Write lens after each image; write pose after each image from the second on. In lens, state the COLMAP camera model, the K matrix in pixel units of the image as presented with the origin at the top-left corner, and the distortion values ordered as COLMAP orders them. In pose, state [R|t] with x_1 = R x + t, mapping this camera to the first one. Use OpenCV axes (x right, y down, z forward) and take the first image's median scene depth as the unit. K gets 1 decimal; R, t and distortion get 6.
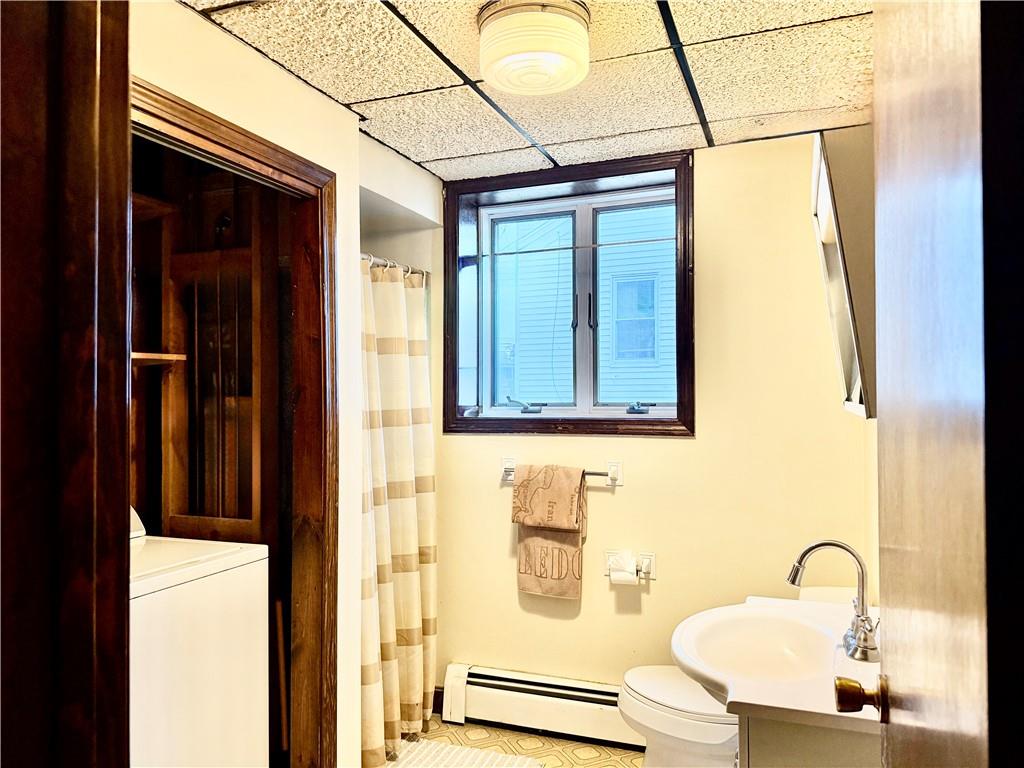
lens RADIAL K [[730.6, 0, 512.0], [0, 730.6, 384.0], [0, 0, 1]] dist [0.184405, -0.449618]
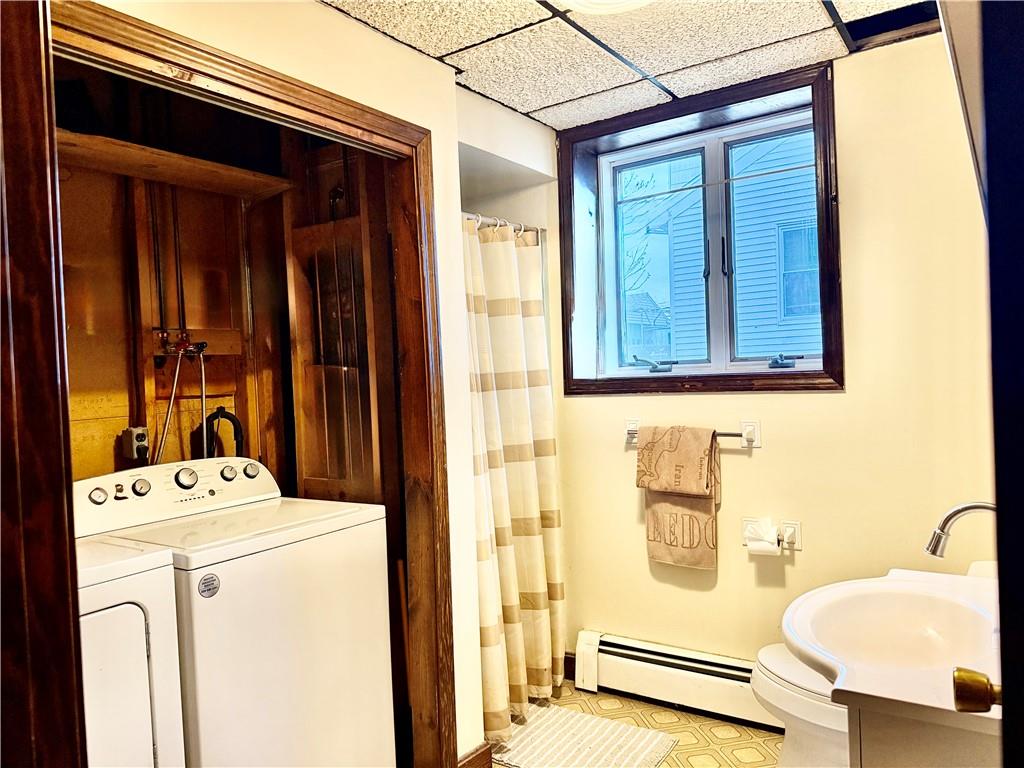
lens RADIAL K [[723.6, 0, 517.7], [0, 723.6, 385.7], [0, 0, 1]] dist [0.128181, -0.262720]
pose [[0.970083, -0.031298, -0.240748, 0.082456], [0.040489, 0.998624, 0.033323, 0.021508], [0.239373, -0.042074, 0.970016, 0.064607]]
